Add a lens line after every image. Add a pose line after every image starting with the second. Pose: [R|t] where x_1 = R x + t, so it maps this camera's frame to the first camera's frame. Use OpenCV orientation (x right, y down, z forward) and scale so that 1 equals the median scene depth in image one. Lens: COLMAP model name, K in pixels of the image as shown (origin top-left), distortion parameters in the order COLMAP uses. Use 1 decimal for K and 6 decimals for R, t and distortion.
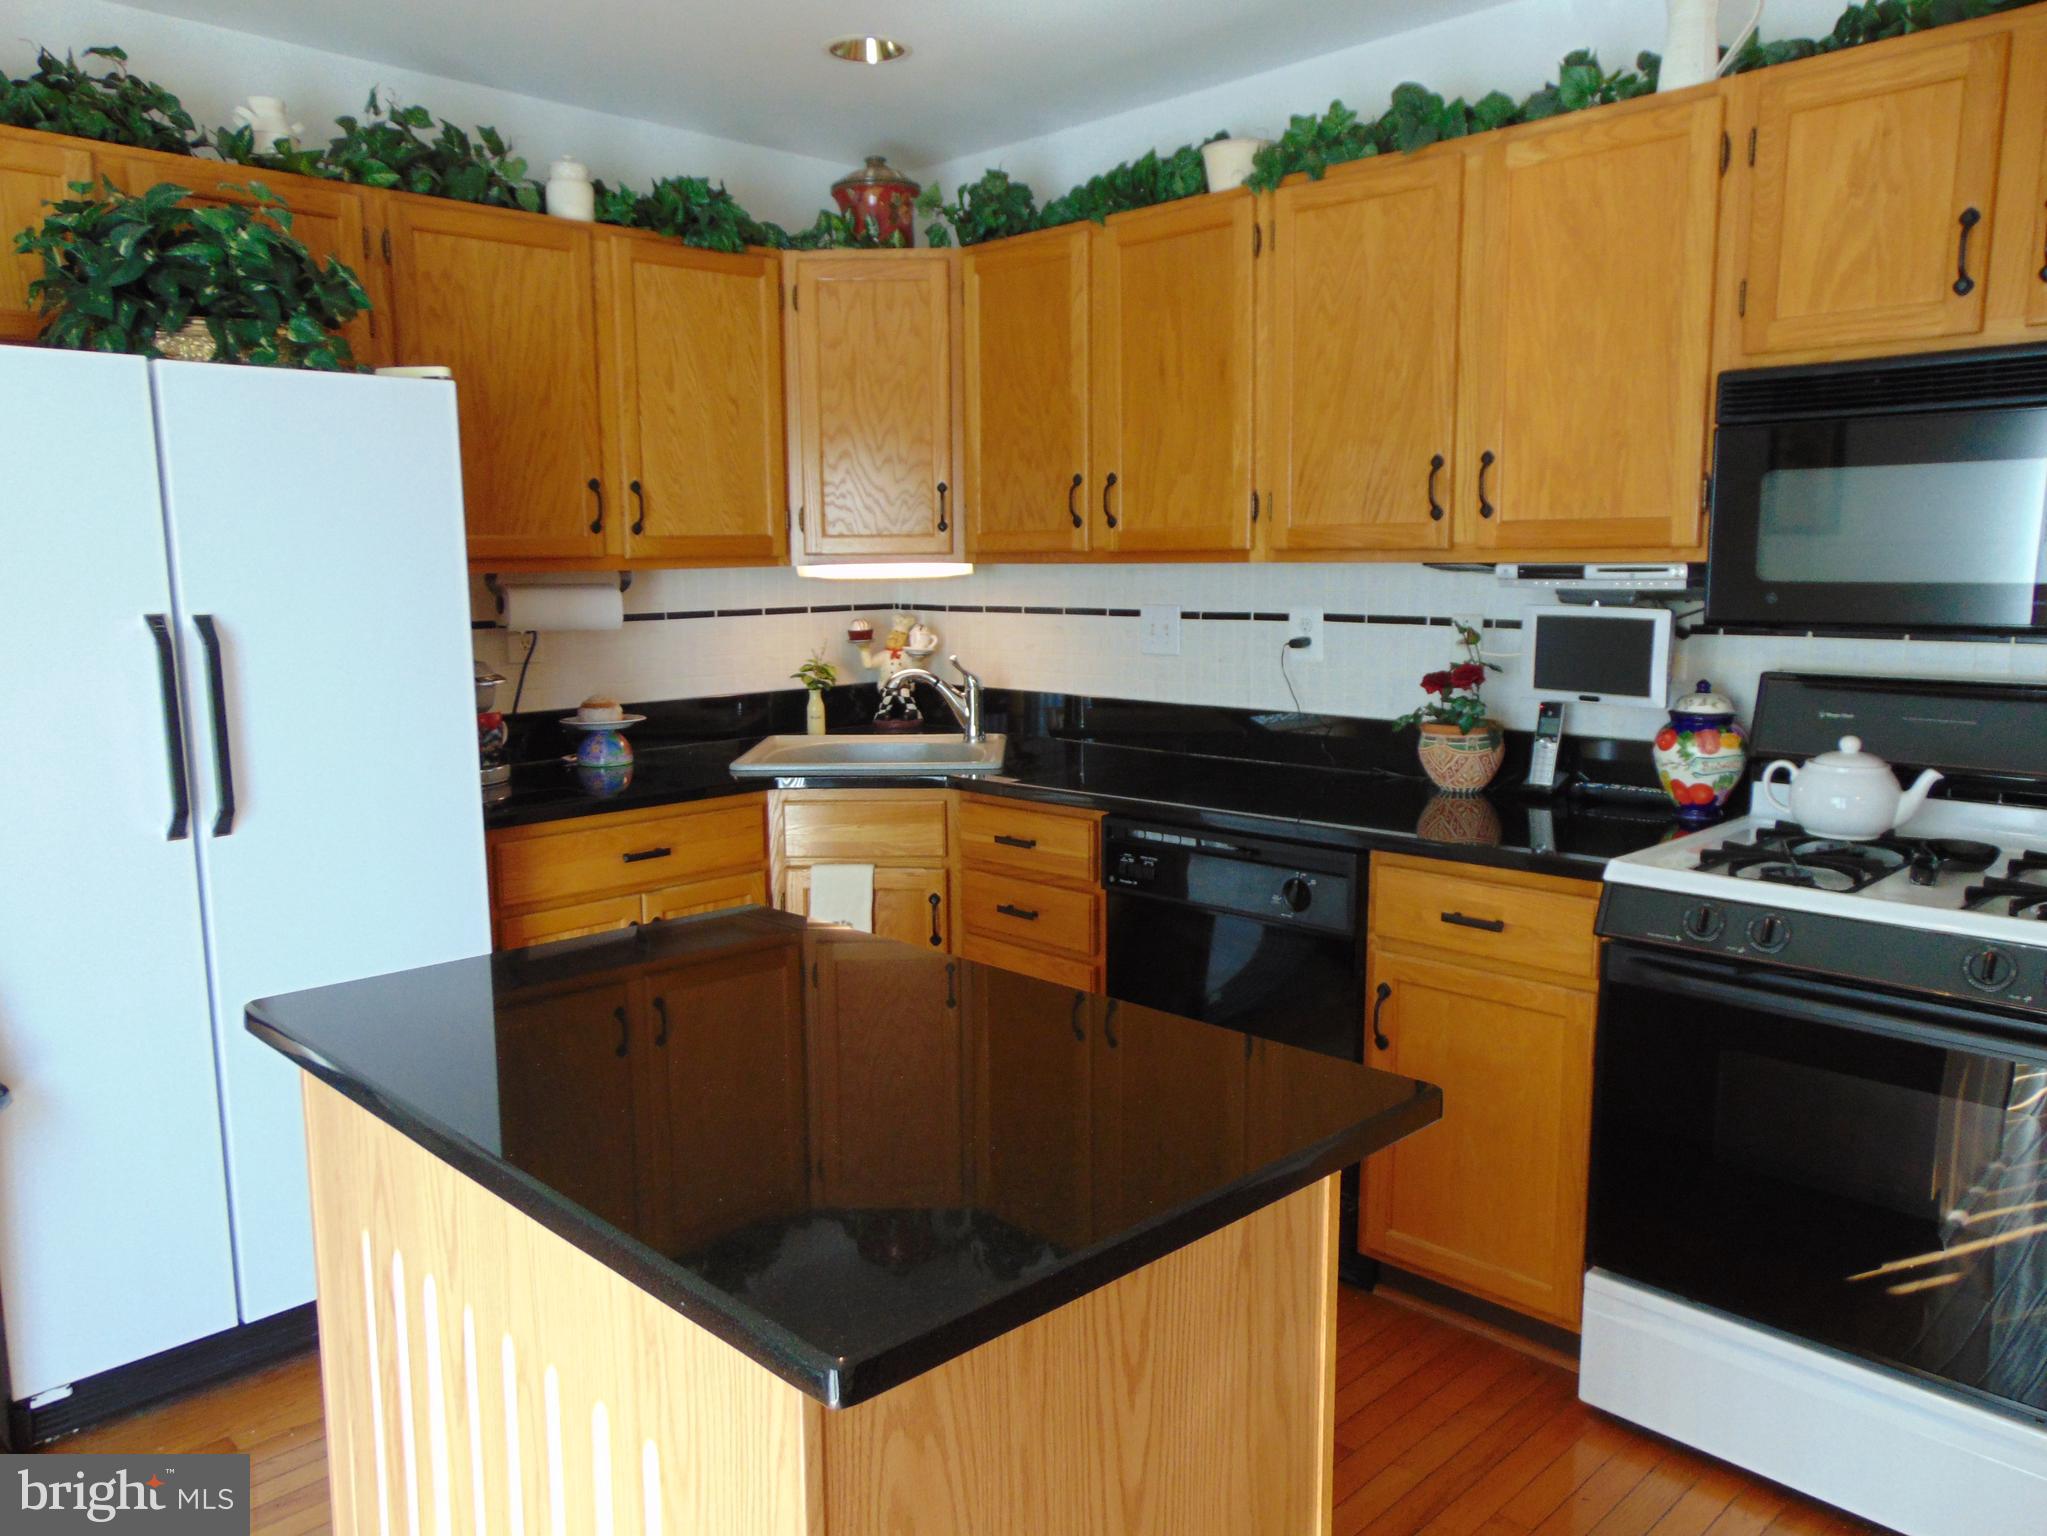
lens RADIAL K [[1534.8, 0, 1023.5], [0, 1534.8, 768.0], [0, 0, 1]] dist [-0.055643, 0.110349]
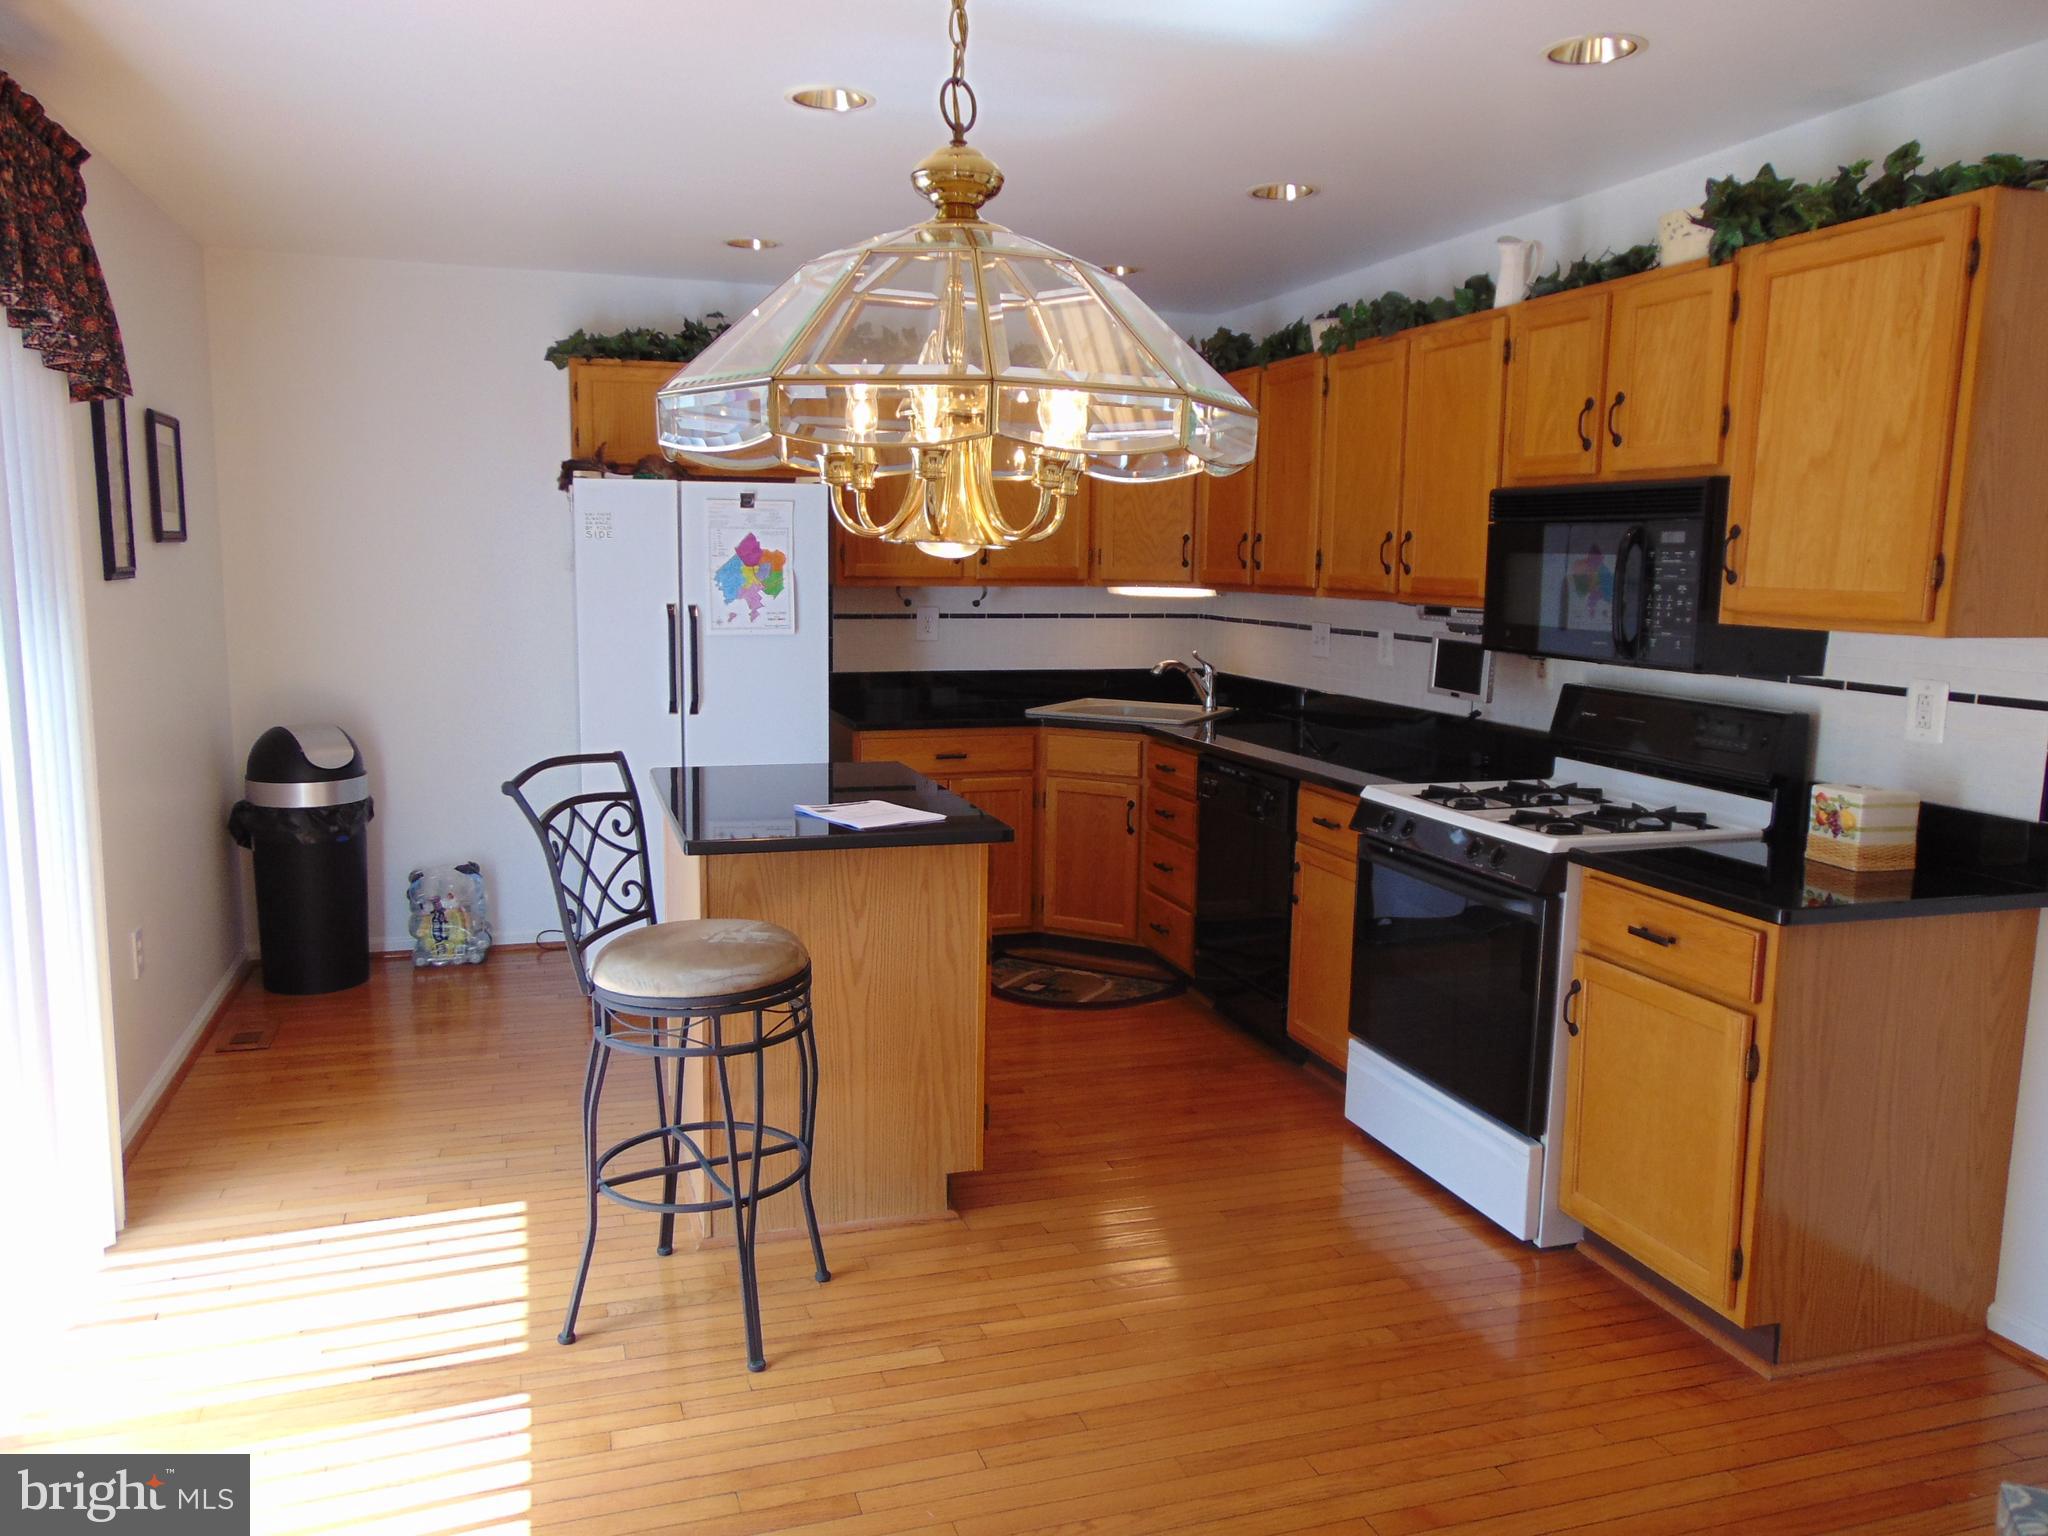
lens RADIAL K [[1520.6, 0, 1024.0], [0, 1520.6, 768.0], [0, 0, 1]] dist [-0.037601, 0.070667]
pose [[0.895250, 0.086026, -0.437181, 0.561349], [-0.086239, 0.996085, 0.019407, 0.030386], [0.437139, 0.020328, 0.899164, -0.473162]]
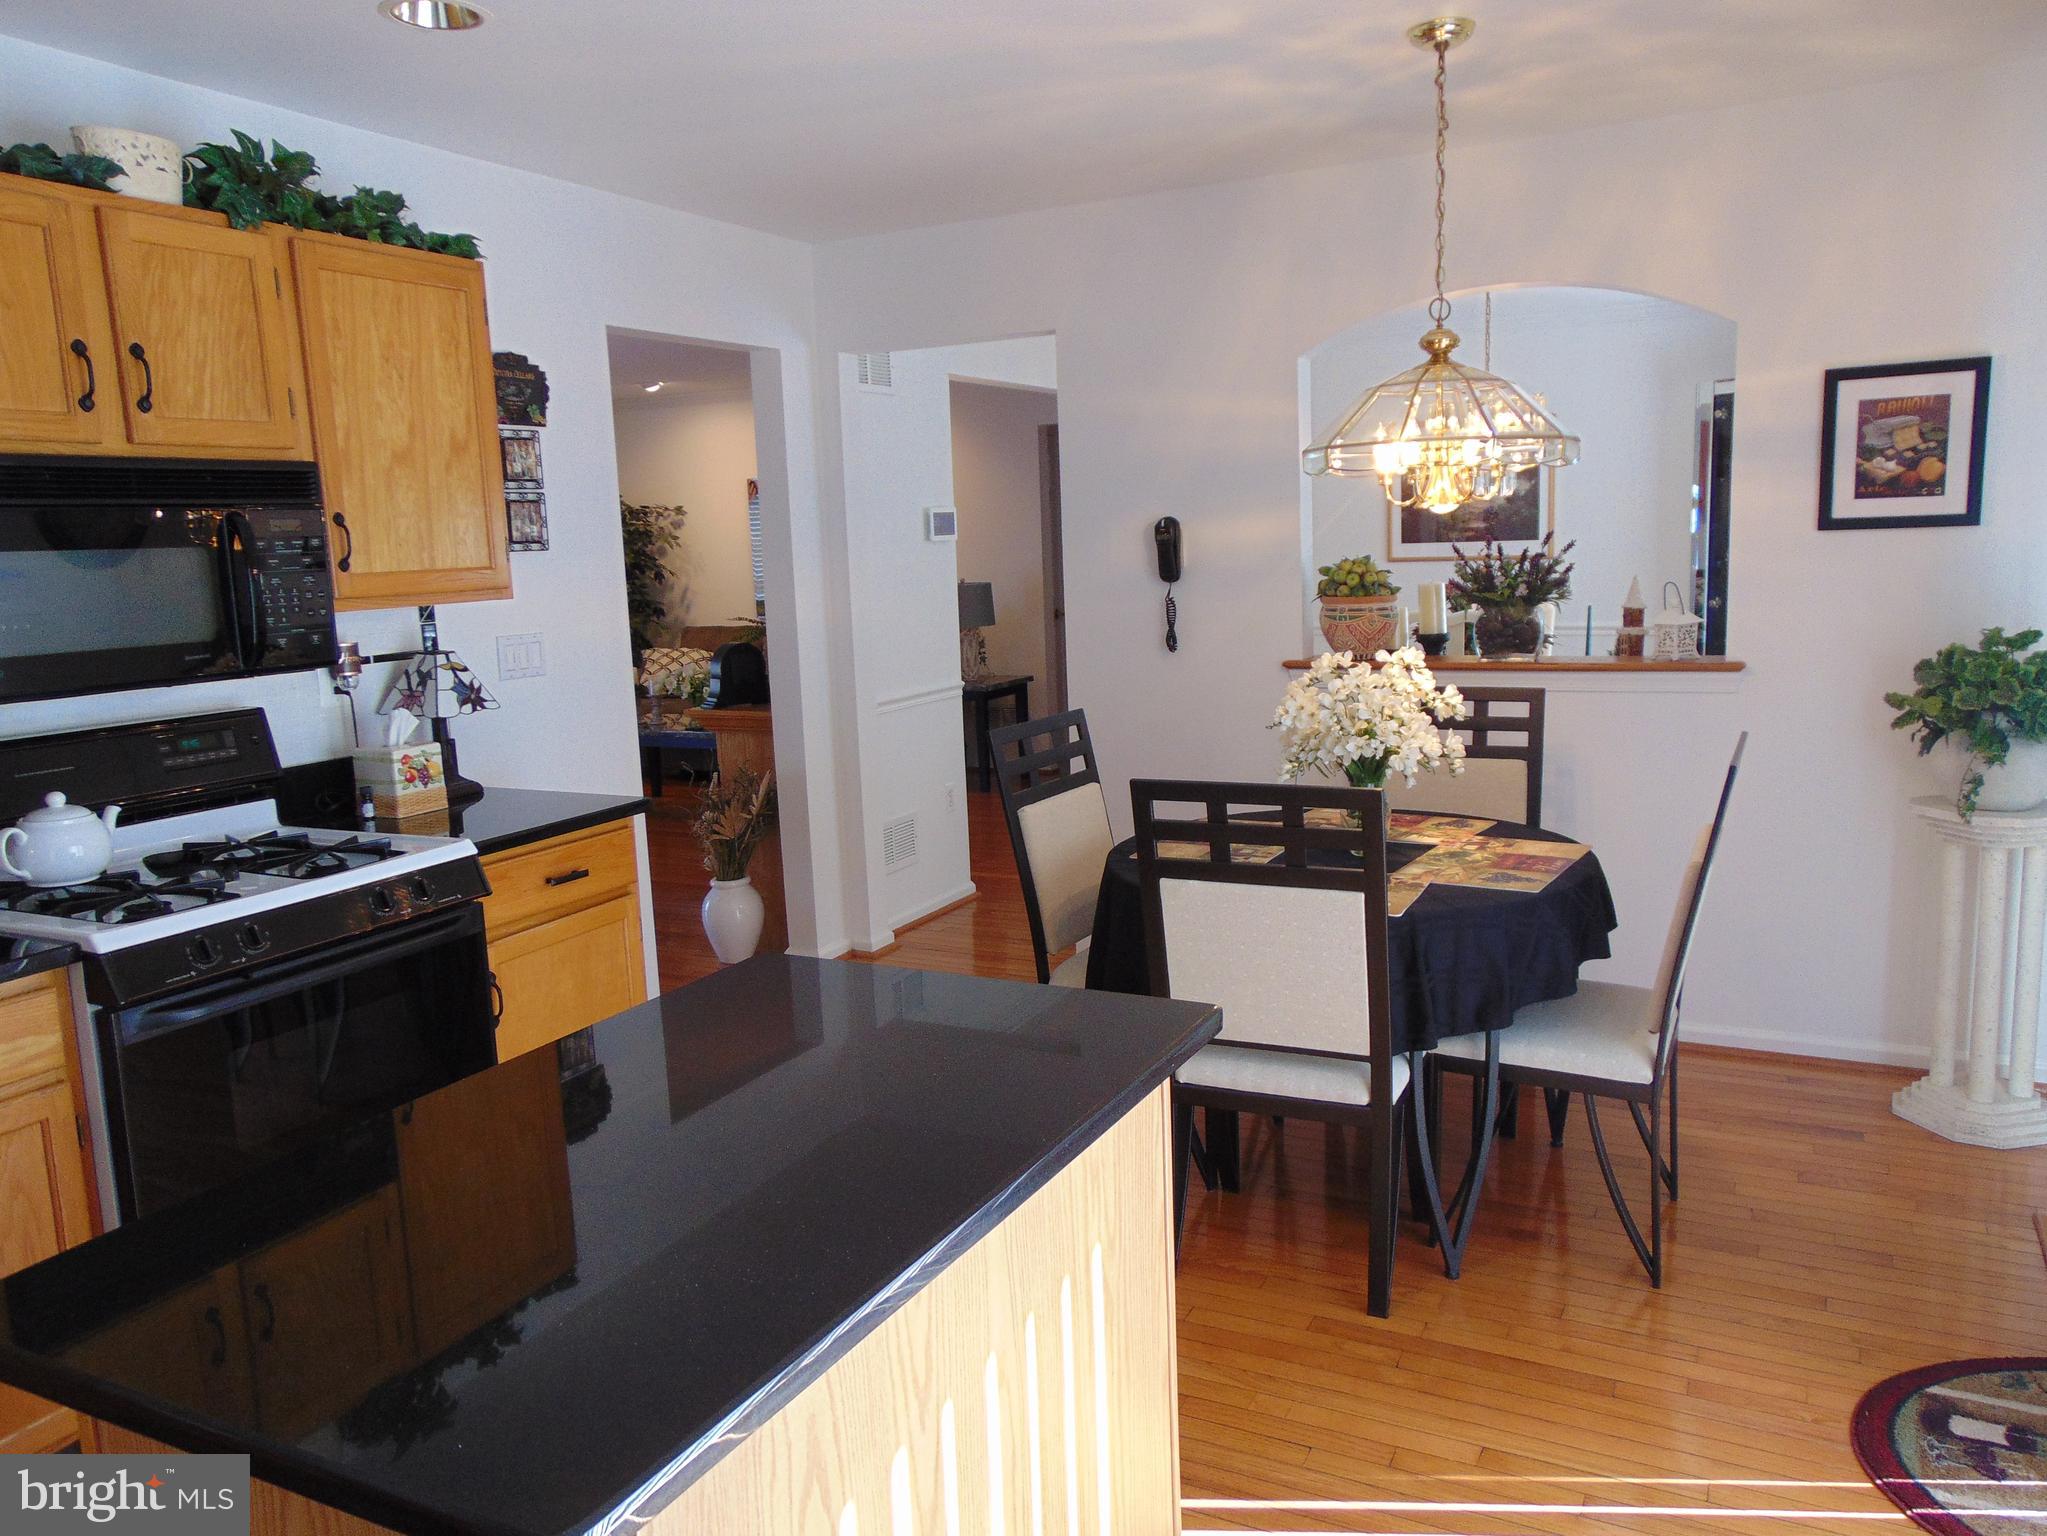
lens RADIAL K [[1519.8, 0, 1023.5], [0, 1519.8, 768.0], [0, 0, 1]] dist [-0.037601, 0.070667]
pose [[-0.312942, -0.129280, 0.940932, -0.537618], [0.172597, 0.966456, 0.190191, -0.095589], [-0.933958, 0.221921, -0.280131, 0.494215]]
